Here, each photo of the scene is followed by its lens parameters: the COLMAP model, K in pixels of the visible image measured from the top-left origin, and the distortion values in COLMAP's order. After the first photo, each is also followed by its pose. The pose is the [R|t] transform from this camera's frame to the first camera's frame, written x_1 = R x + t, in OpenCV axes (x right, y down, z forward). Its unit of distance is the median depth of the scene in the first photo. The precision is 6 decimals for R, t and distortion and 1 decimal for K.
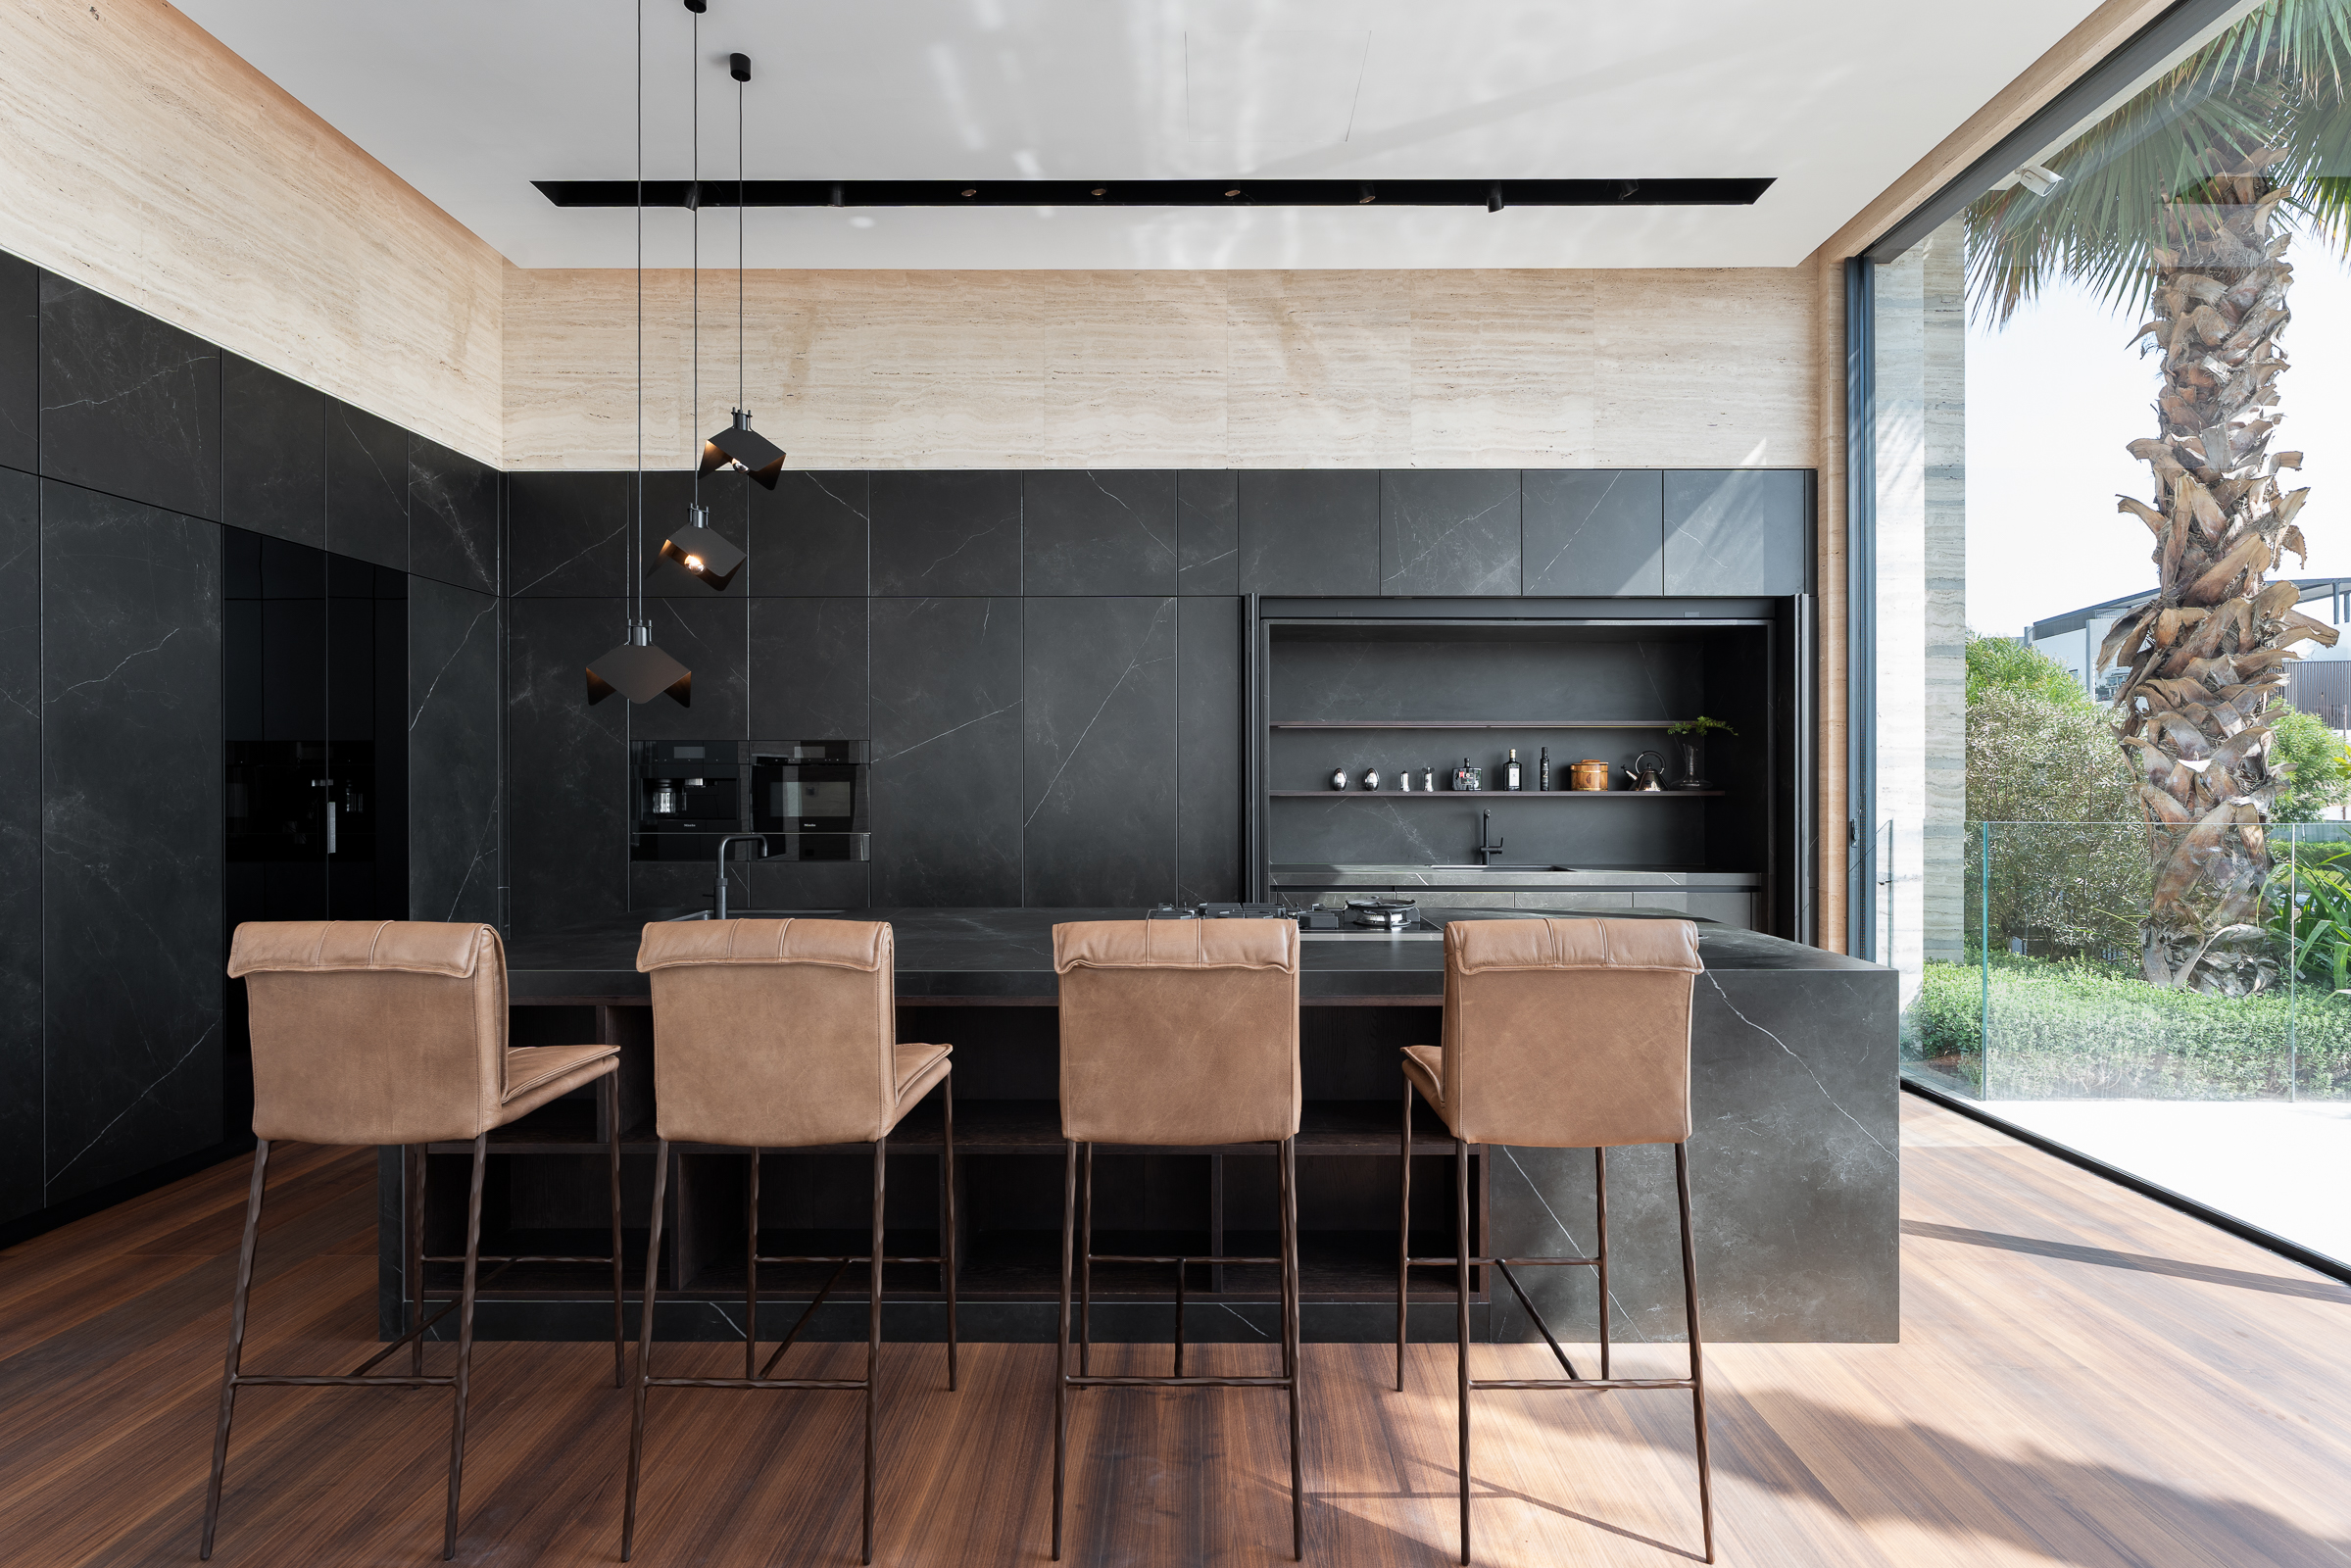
lens RADIAL K [[1077.3, 0, 1174.7], [0, 1077.3, 789.7], [0, 0, 1]] dist [-0.004699, 0.001406]
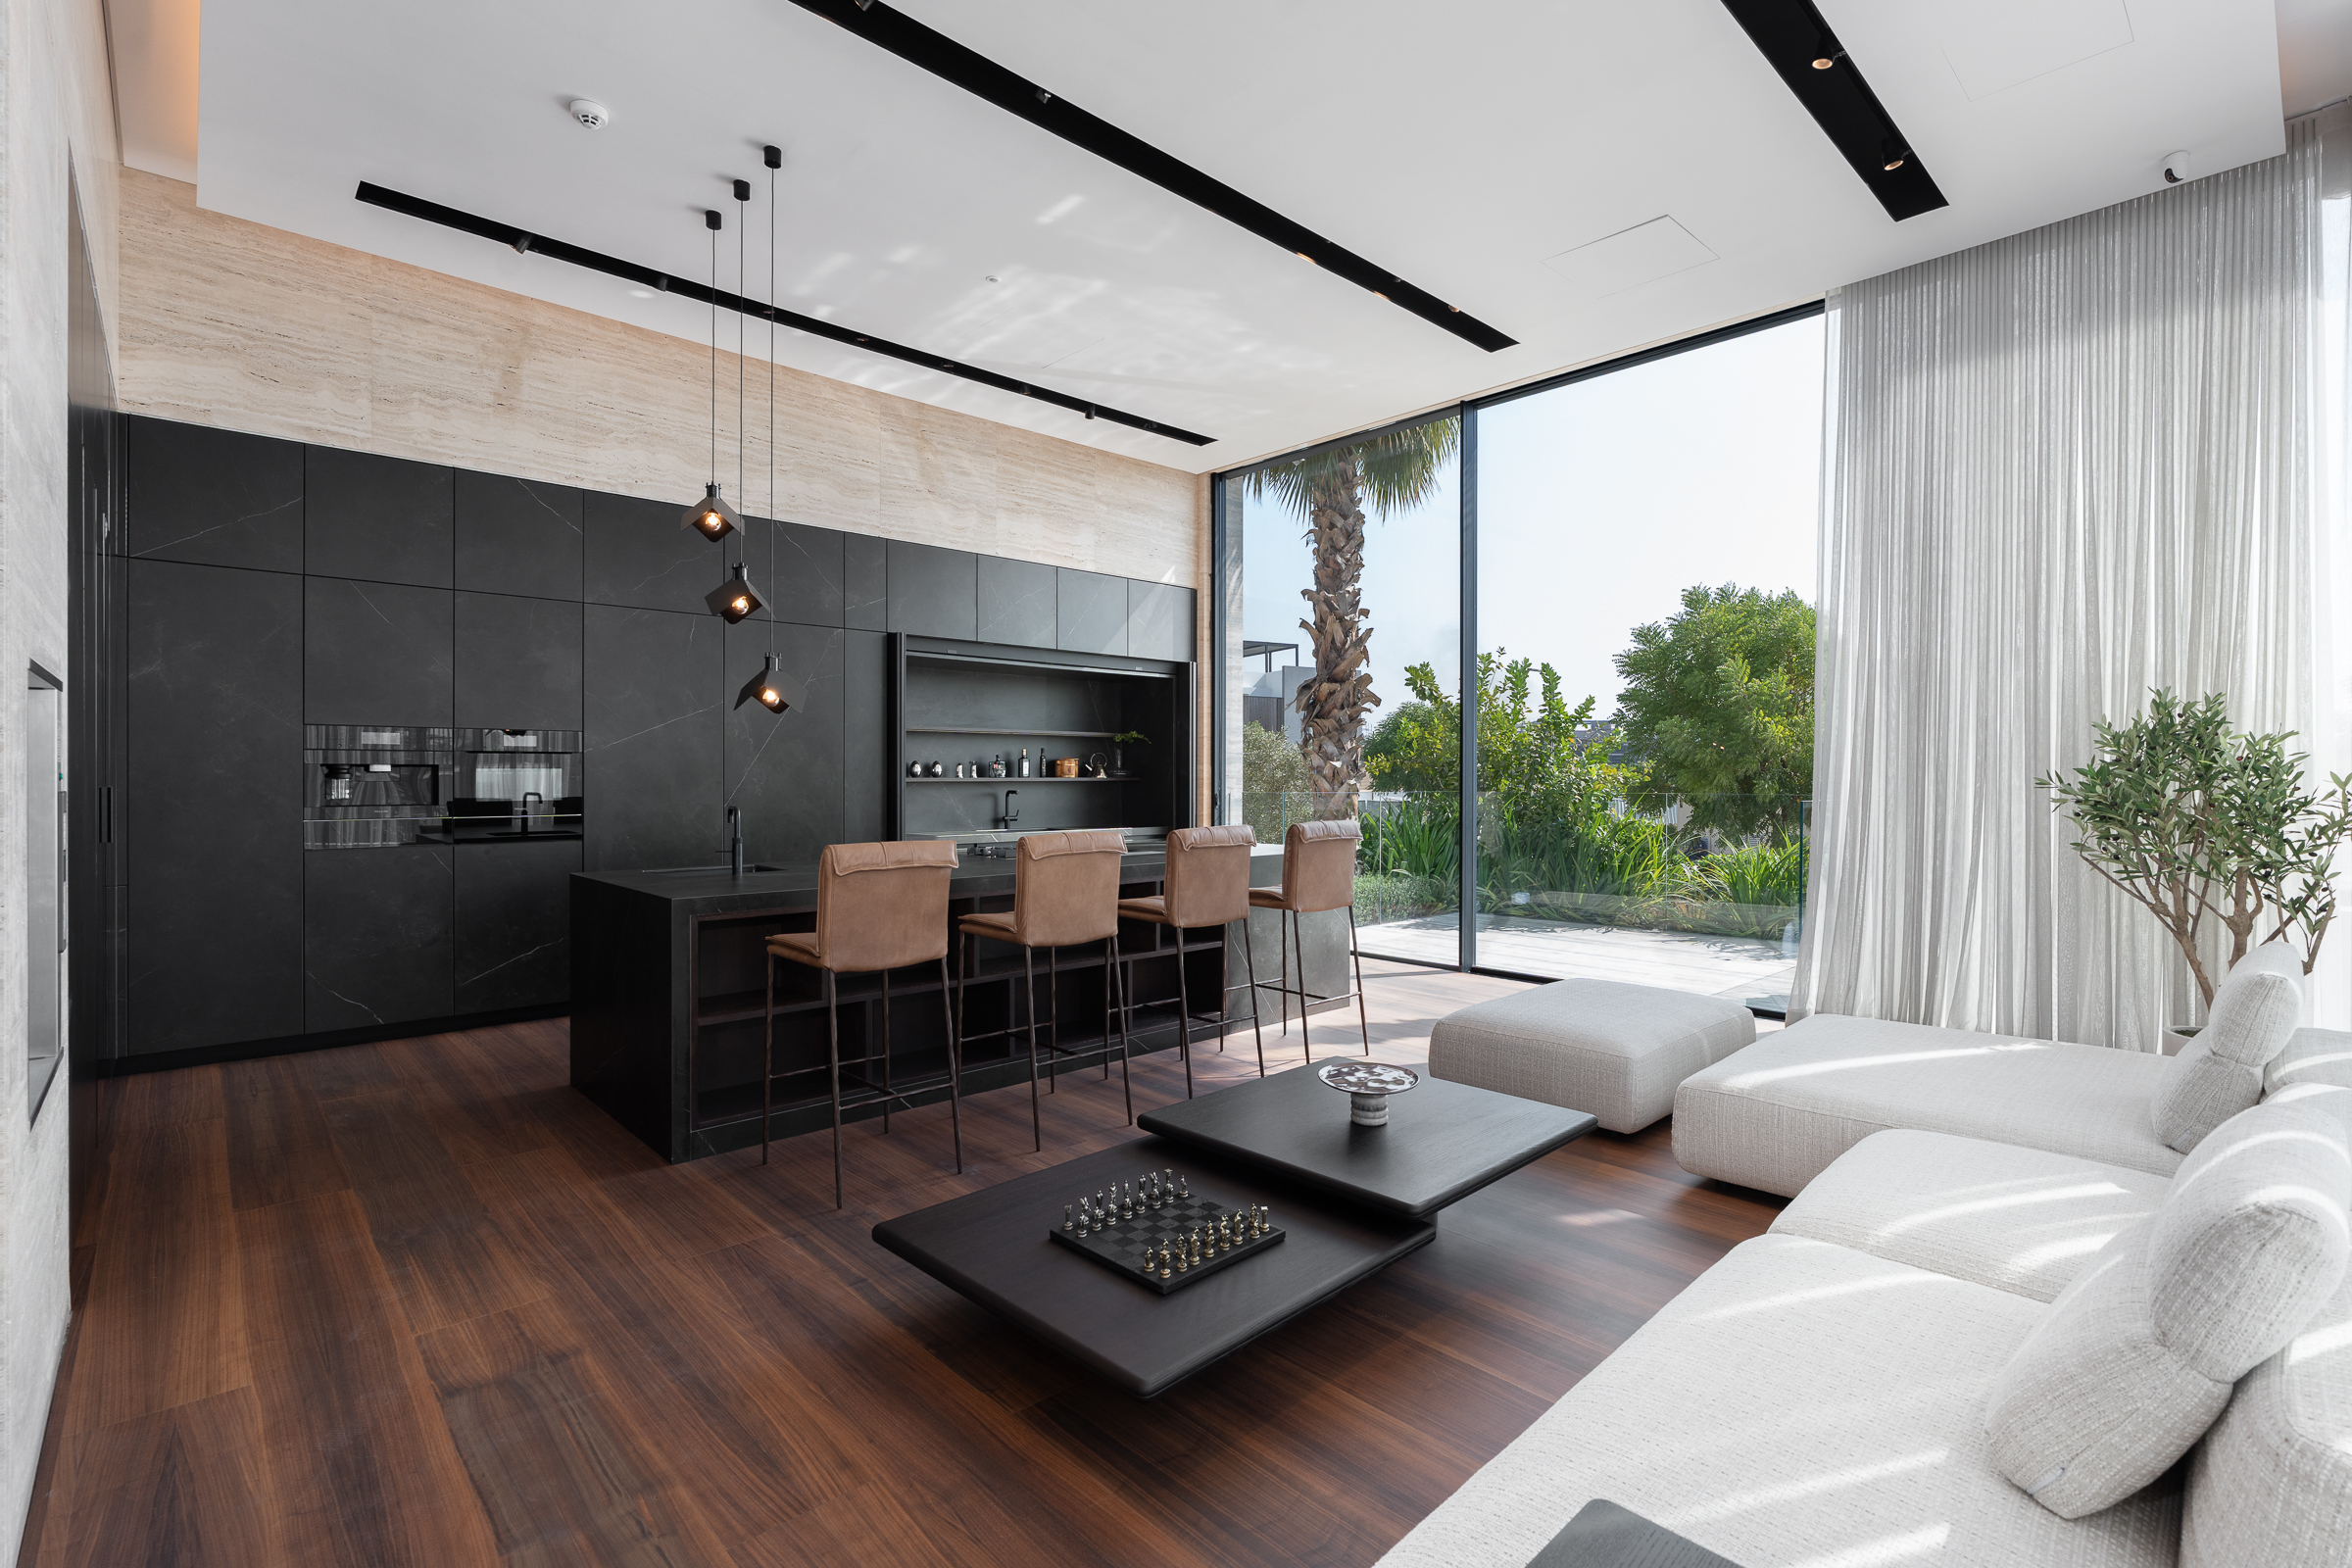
lens RADIAL K [[1077.7, 0, 1185.8], [0, 1077.7, 782.2], [0, 0, 1]] dist [-0.004699, 0.001406]
pose [[0.725302, -0.003035, 0.688424, -0.597991], [0.003726, 0.999993, 0.000482, 0.008408], [-0.688420, 0.002216, 0.725308, -0.233917]]
